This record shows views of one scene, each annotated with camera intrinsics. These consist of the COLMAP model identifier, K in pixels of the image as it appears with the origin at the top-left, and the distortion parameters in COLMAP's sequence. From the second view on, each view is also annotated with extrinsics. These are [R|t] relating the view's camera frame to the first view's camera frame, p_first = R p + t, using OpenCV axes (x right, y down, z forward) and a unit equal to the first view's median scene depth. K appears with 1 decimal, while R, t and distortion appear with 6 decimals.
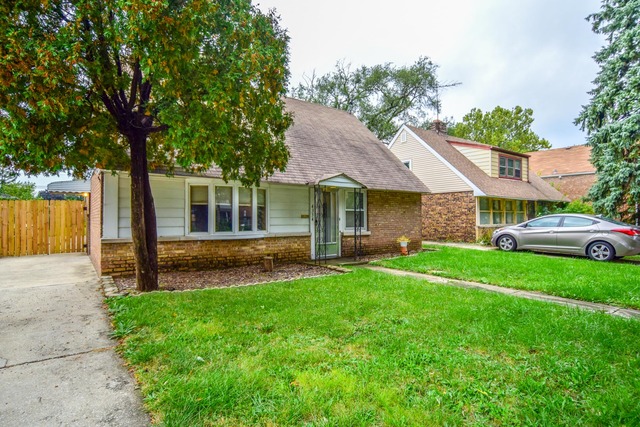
lens RADIAL K [[359.9, 0, 321.4], [0, 359.9, 212.8], [0, 0, 1]] dist [0.022712, -0.015212]
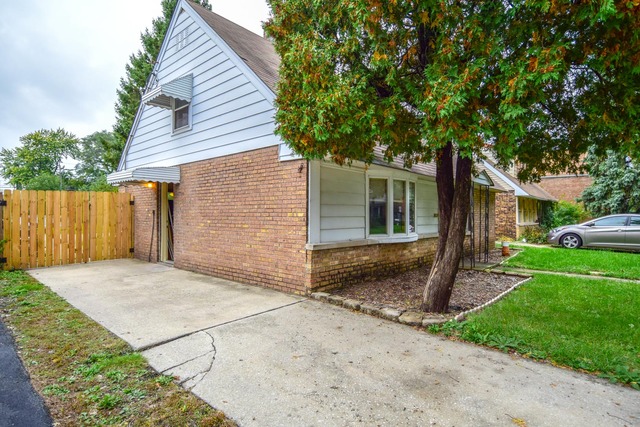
lens RADIAL K [[359.9, 0, 321.5], [0, 359.9, 216.8], [0, 0, 1]] dist [0.022712, -0.015212]
pose [[0.971516, 0.004872, 0.236924, -0.509482], [-0.010112, 0.999730, 0.020904, -0.001889], [-0.236758, -0.022704, 0.971303, 0.171202]]
